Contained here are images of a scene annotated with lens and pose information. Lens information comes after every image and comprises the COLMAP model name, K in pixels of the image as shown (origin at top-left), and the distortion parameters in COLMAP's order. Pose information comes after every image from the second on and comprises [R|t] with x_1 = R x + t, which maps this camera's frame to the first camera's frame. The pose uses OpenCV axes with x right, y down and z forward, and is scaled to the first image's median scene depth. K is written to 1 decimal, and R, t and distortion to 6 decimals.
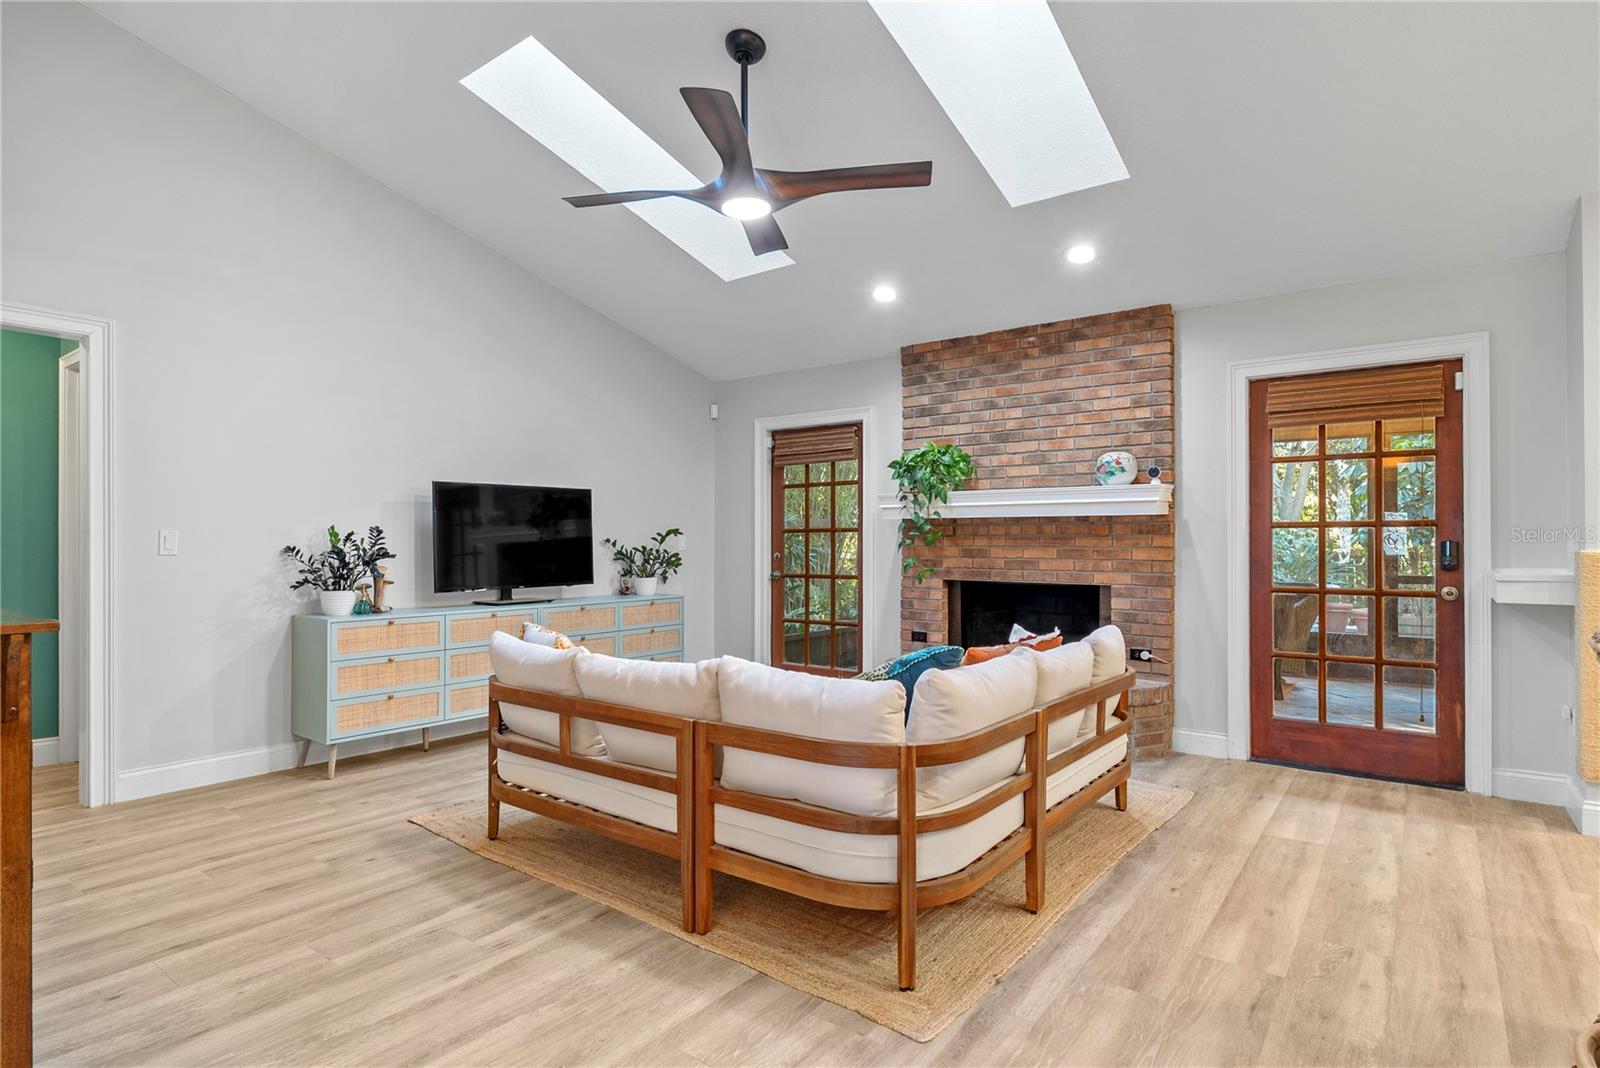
lens RADIAL K [[835.4, 0, 800.0], [0, 835.4, 534.0], [0, 0, 1]] dist [0.001662, 0.000396]
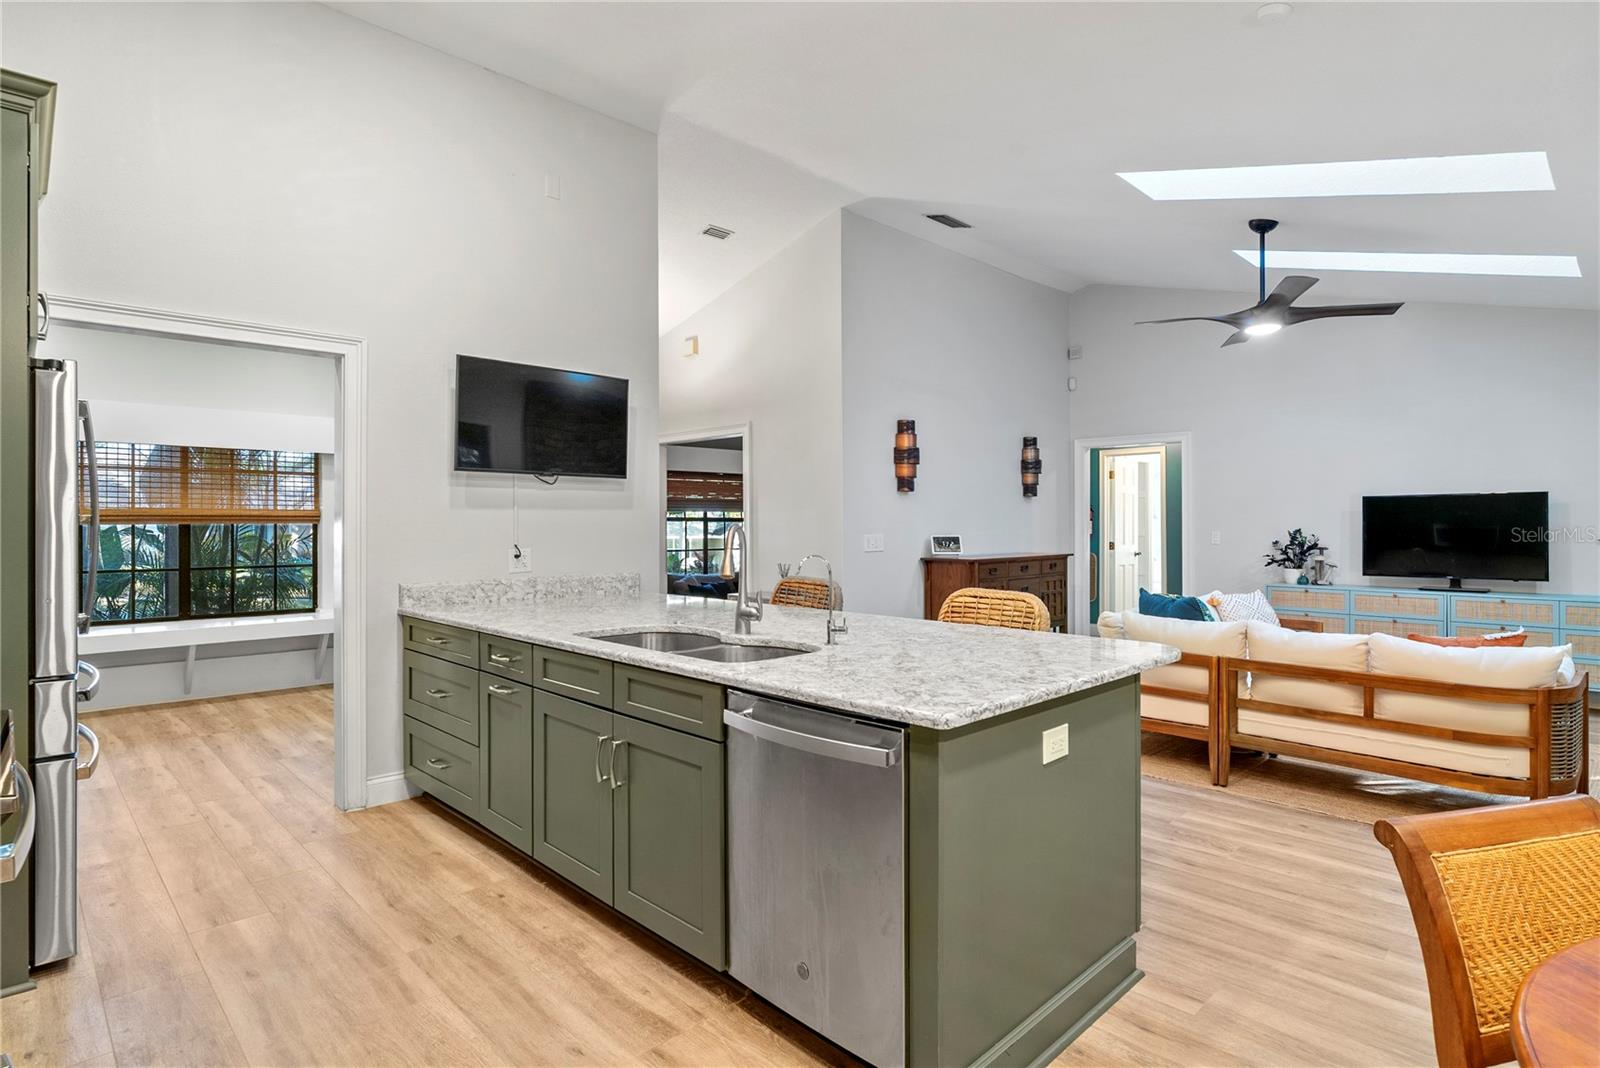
lens RADIAL K [[834.7, 0, 800.7], [0, 834.7, 528.9], [0, 0, 1]] dist [-0.001118, 0.000890]
pose [[-0.149020, 0.005193, -0.988820, 1.335809], [0.010373, 0.999939, 0.003688, -0.028507], [0.988780, -0.009707, -0.149065, 0.322789]]
